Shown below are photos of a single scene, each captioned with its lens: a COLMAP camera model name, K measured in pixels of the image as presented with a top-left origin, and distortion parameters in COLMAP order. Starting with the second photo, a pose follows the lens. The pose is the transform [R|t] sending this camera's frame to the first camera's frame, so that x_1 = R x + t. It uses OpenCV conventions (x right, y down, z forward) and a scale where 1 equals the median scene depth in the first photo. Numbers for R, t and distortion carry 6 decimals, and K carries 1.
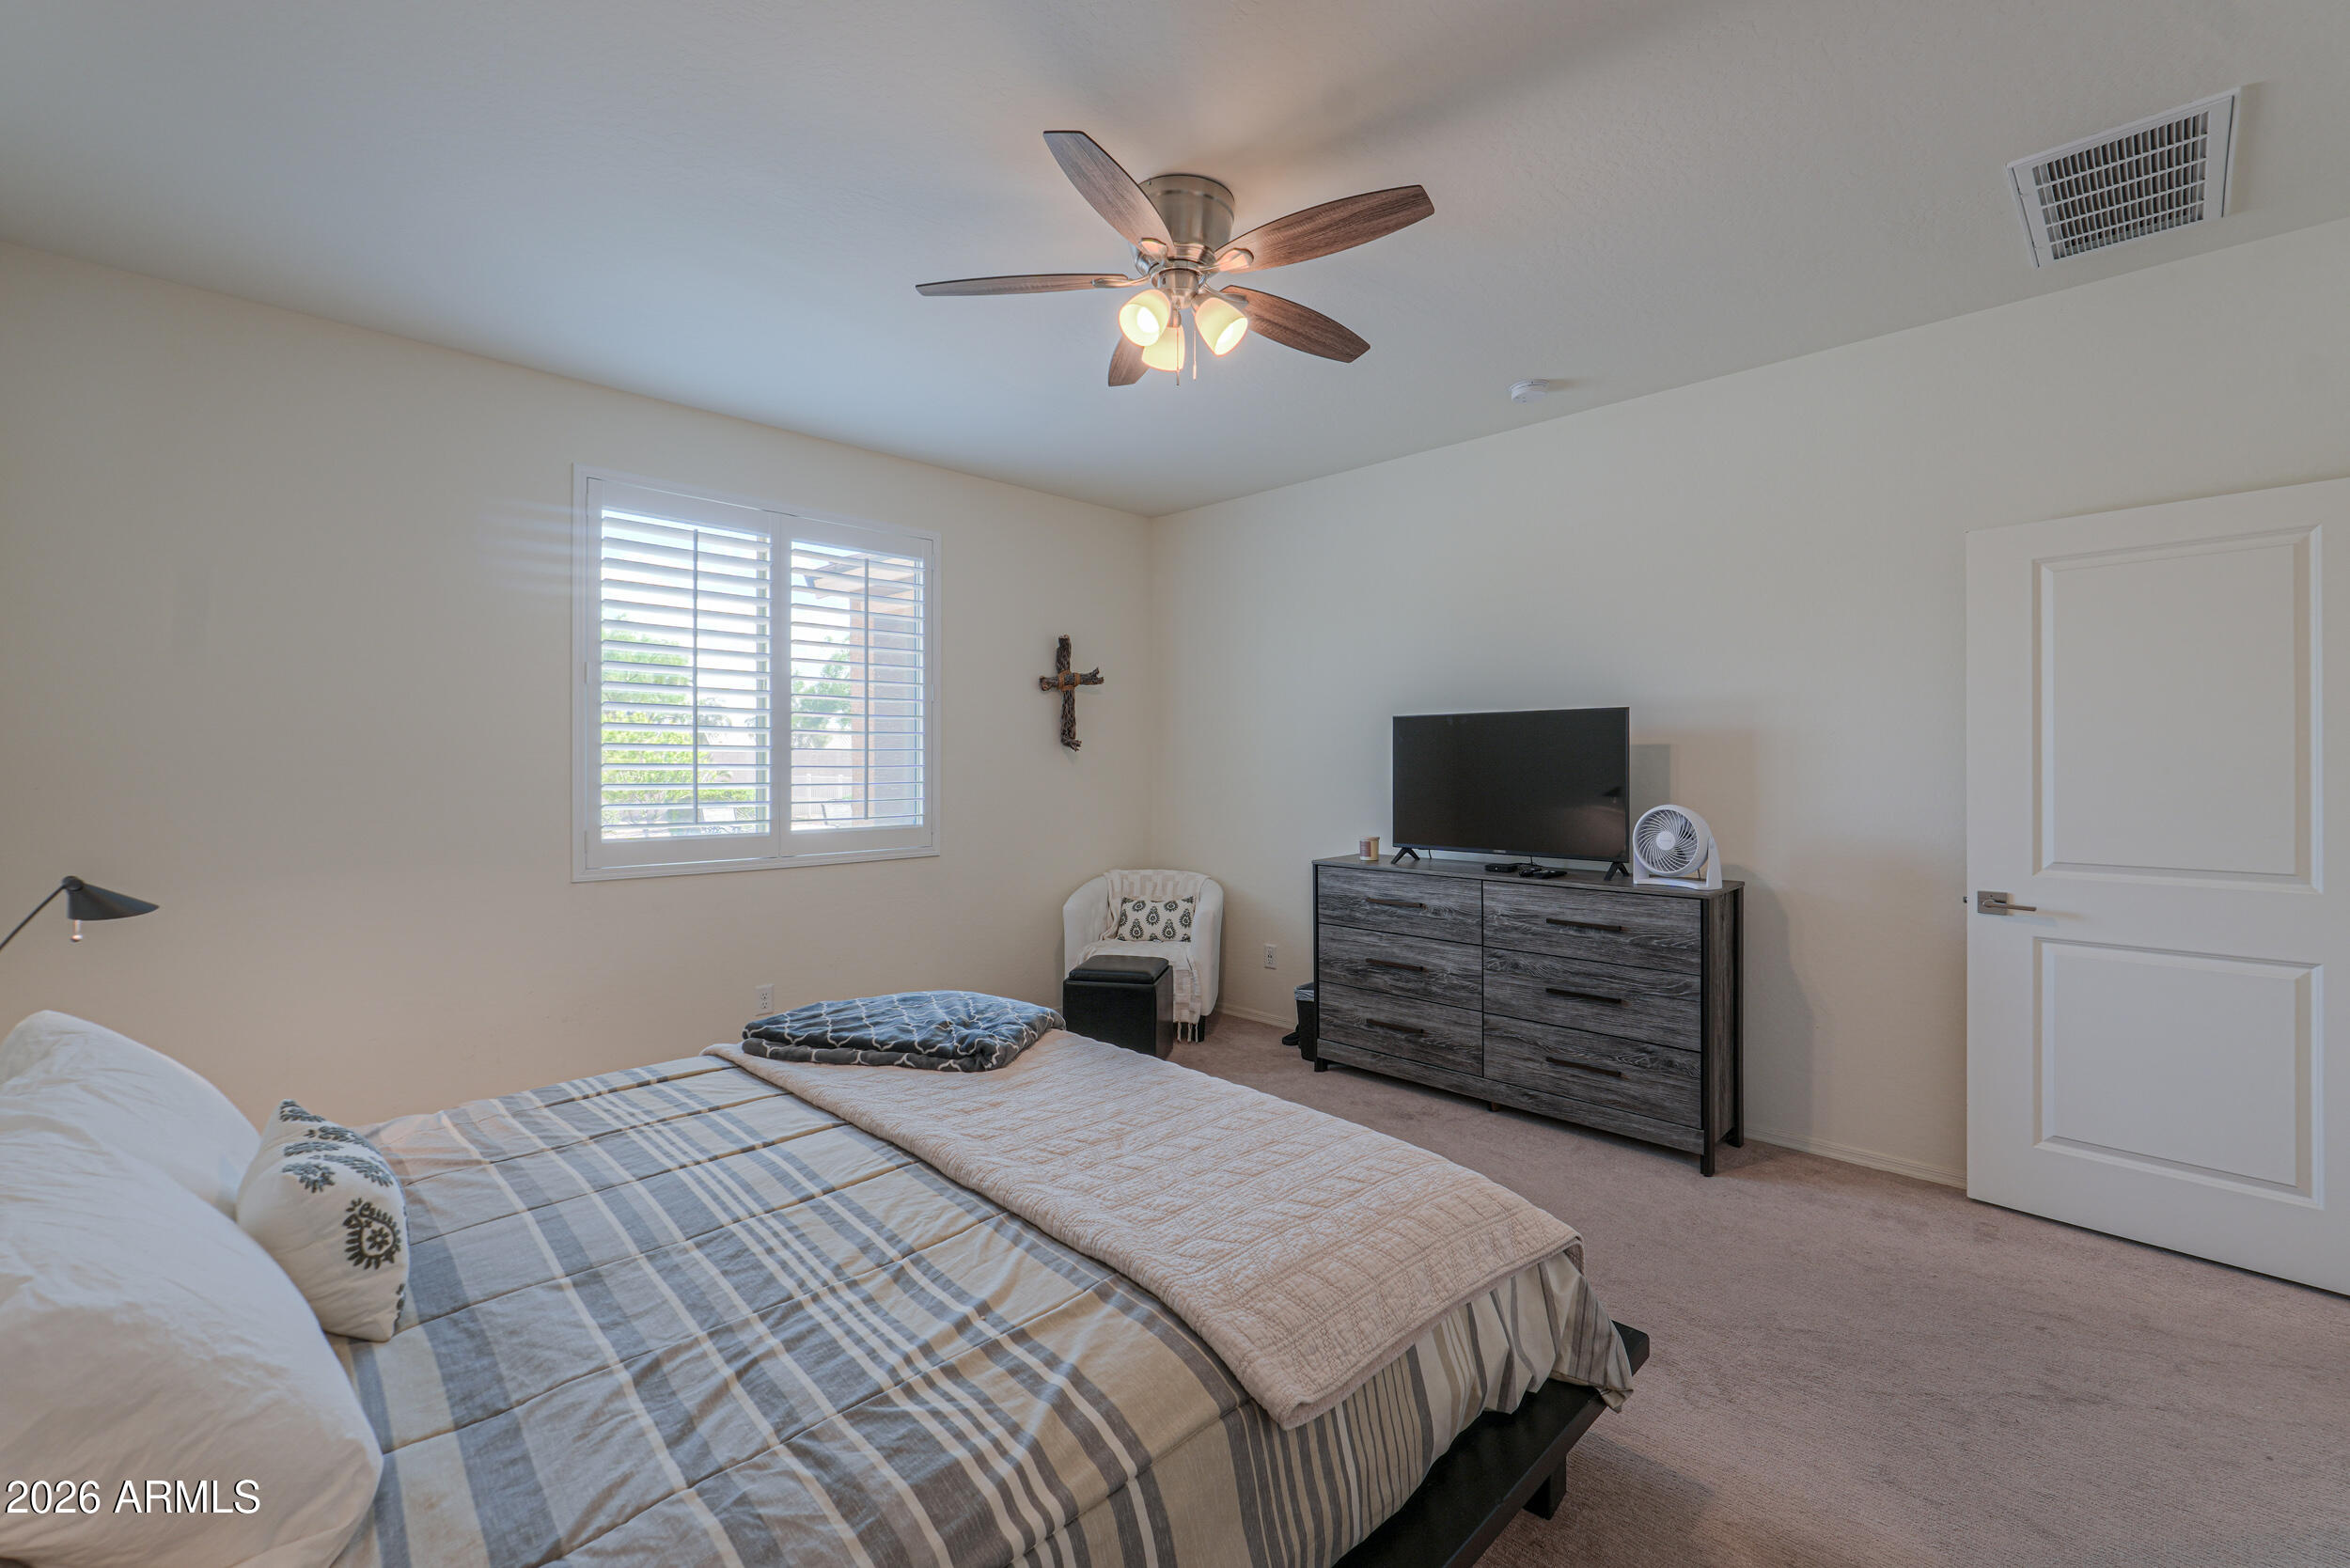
lens RADIAL K [[981.4, 0, 1164.0], [0, 981.4, 781.1], [0, 0, 1]] dist [-0.003170, 0.000149]
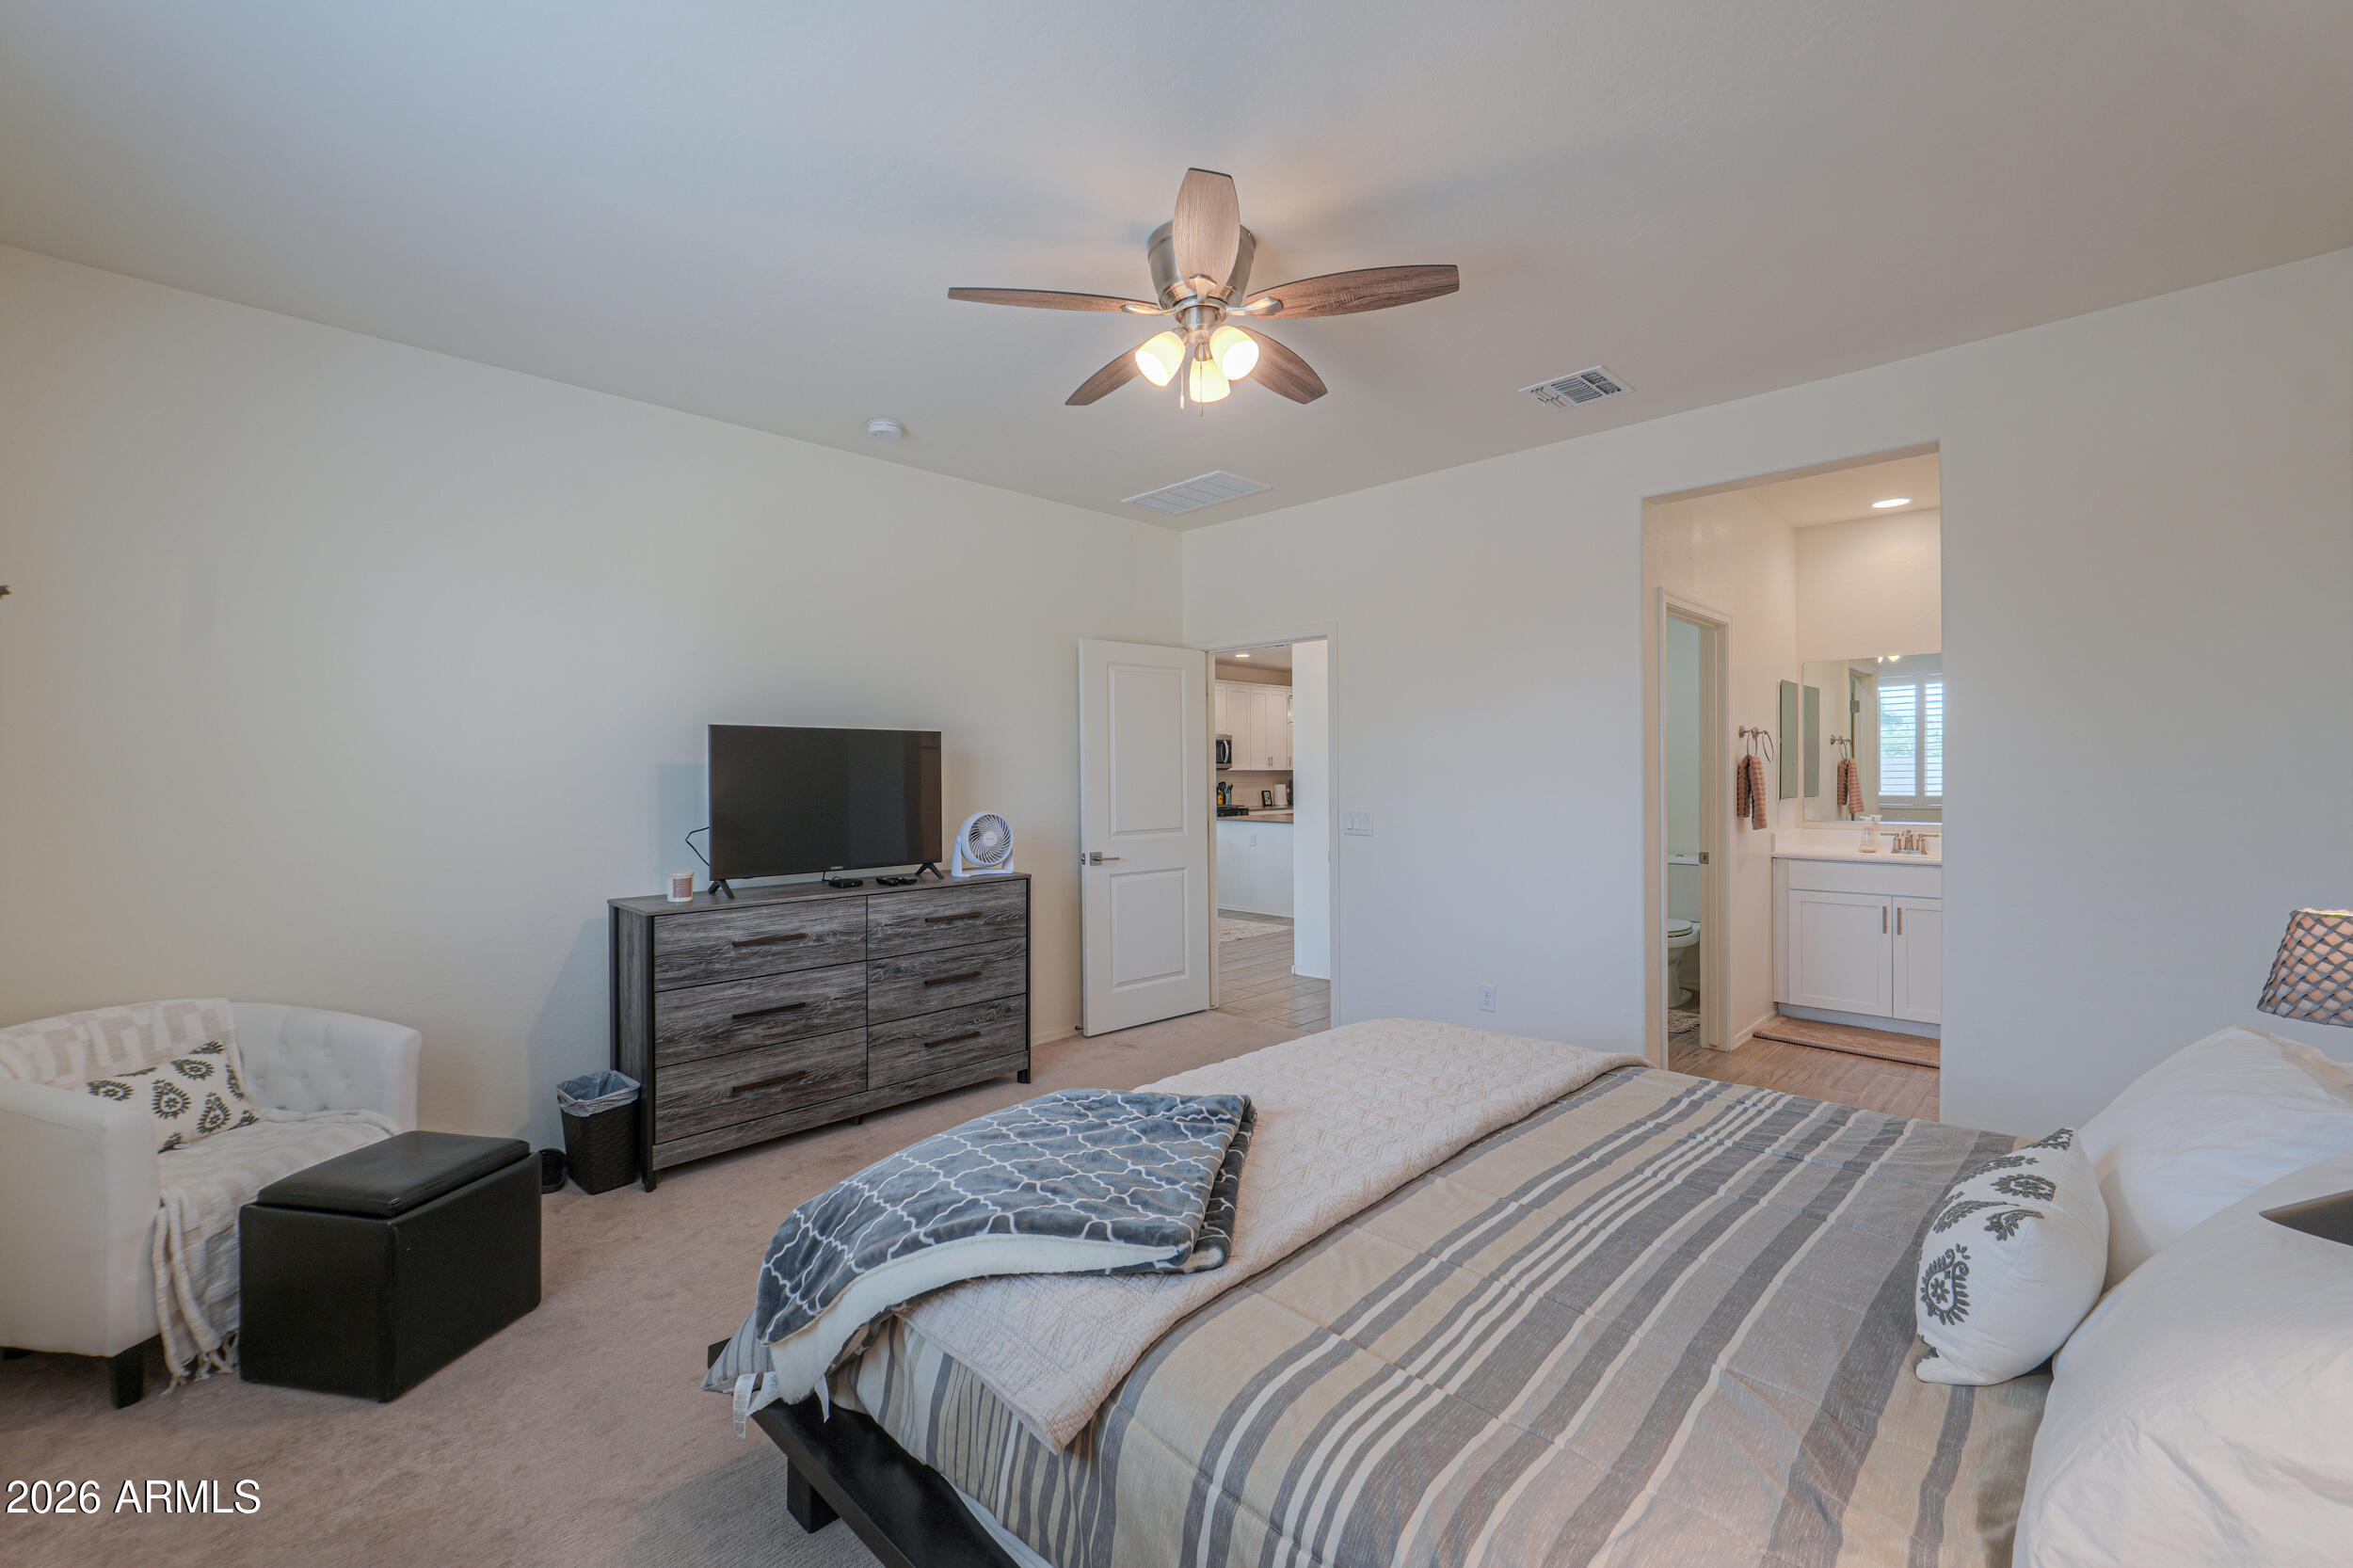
lens RADIAL K [[982.6, 0, 1172.7], [0, 982.6, 788.4], [0, 0, 1]] dist [-0.003170, 0.000149]
pose [[-0.004686, -0.014711, 0.999881, -1.410739], [0.025288, 0.999570, 0.014825, -0.032993], [-0.999669, 0.025355, -0.004312, 1.412713]]
